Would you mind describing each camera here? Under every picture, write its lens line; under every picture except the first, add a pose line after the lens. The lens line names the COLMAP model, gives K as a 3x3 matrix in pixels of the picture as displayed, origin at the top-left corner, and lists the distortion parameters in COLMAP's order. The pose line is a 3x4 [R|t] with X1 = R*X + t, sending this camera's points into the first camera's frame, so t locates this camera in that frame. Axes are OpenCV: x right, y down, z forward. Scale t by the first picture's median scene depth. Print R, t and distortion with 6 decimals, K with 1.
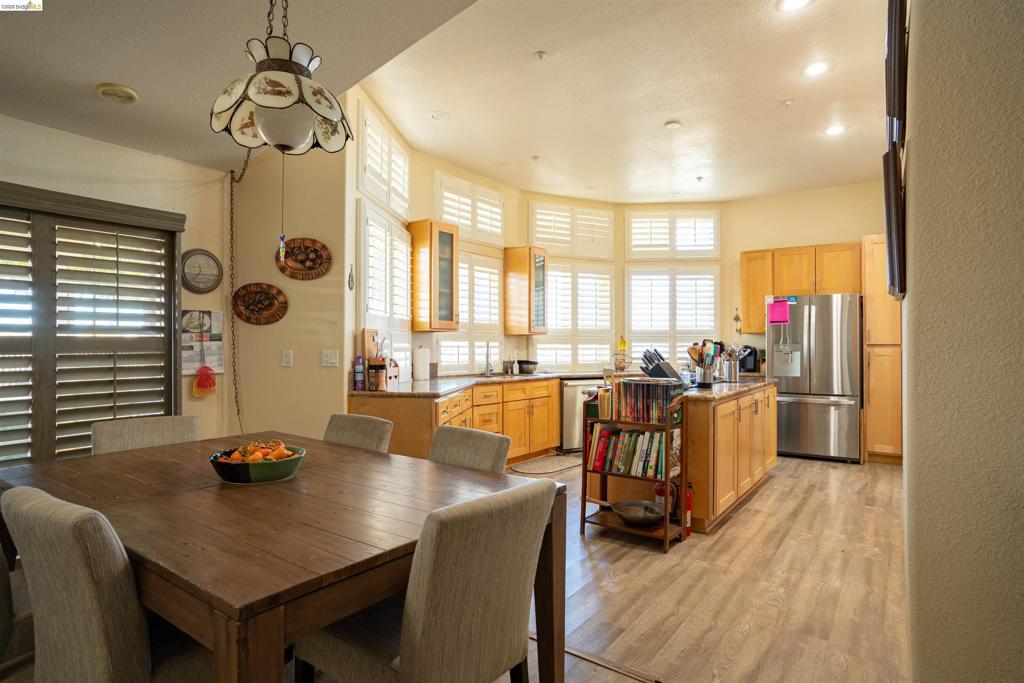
lens RADIAL K [[570.5, 0, 512.0], [0, 570.5, 341.5], [0, 0, 1]] dist [-0.035334, 0.000675]
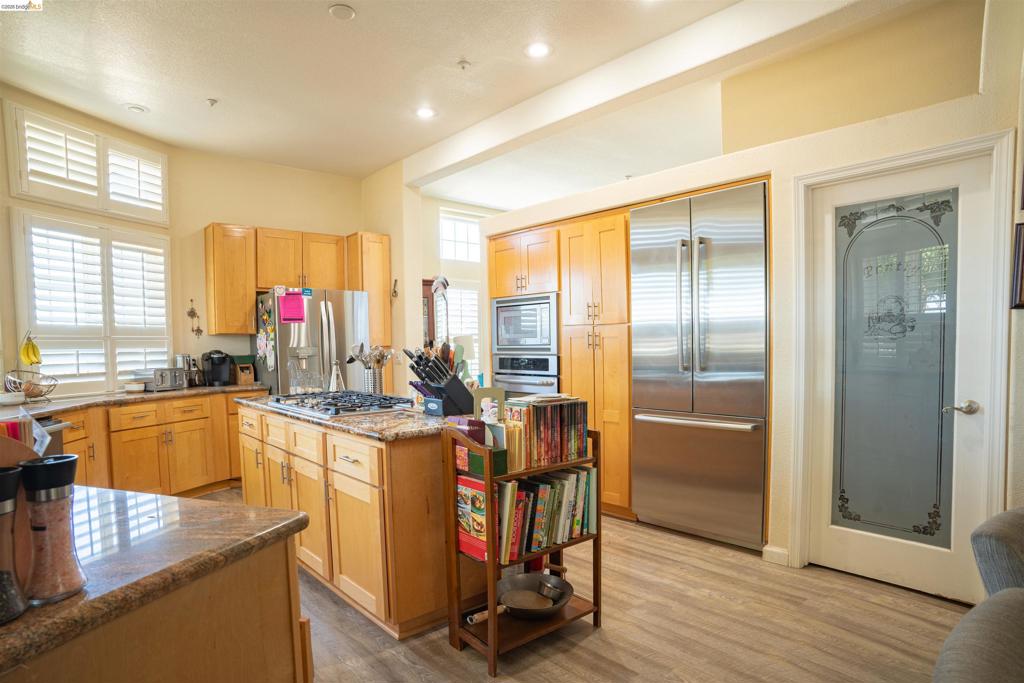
lens RADIAL K [[570.5, 0, 512.0], [0, 570.5, 341.5], [0, 0, 1]] dist [-0.035334, 0.000675]
pose [[0.182625, -0.001977, 0.983181, -0.248538], [0.005005, 0.999987, 0.001081, -0.004024], [-0.983170, 0.004724, 0.182632, 0.492305]]
